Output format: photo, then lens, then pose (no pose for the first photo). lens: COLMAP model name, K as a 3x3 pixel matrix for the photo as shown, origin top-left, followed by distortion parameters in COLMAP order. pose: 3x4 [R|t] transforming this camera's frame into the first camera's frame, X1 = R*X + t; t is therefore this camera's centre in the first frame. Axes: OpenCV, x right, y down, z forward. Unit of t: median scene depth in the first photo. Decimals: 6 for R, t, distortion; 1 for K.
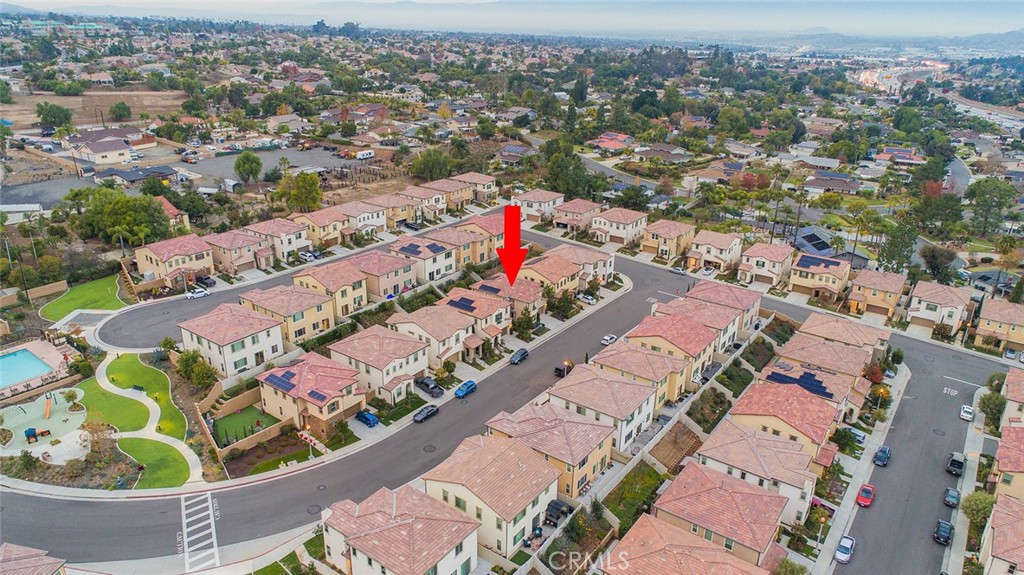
lens RADIAL K [[681.8, 0, 512.0], [0, 681.8, 287.5], [0, 0, 1]] dist [-0.004195, -0.001206]
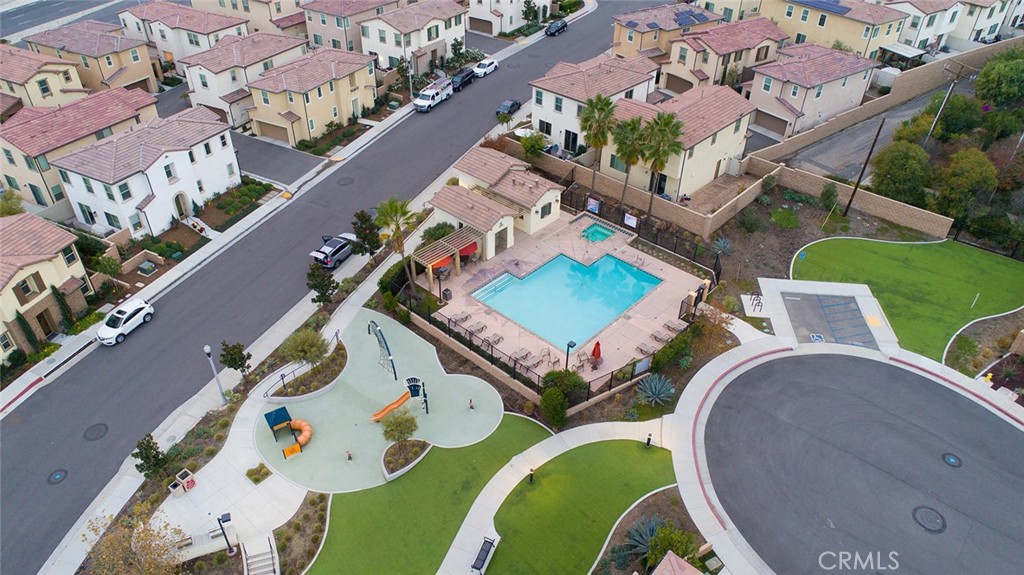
lens RADIAL K [[681.8, 0, 512.0], [0, 681.8, 287.5], [0, 0, 1]] dist [-0.004195, -0.001206]
pose [[-0.080655, 0.594373, -0.800134, -0.299064], [-0.375586, 0.725455, 0.576758, -0.141460], [0.923271, 0.347038, 0.164726, 0.783681]]
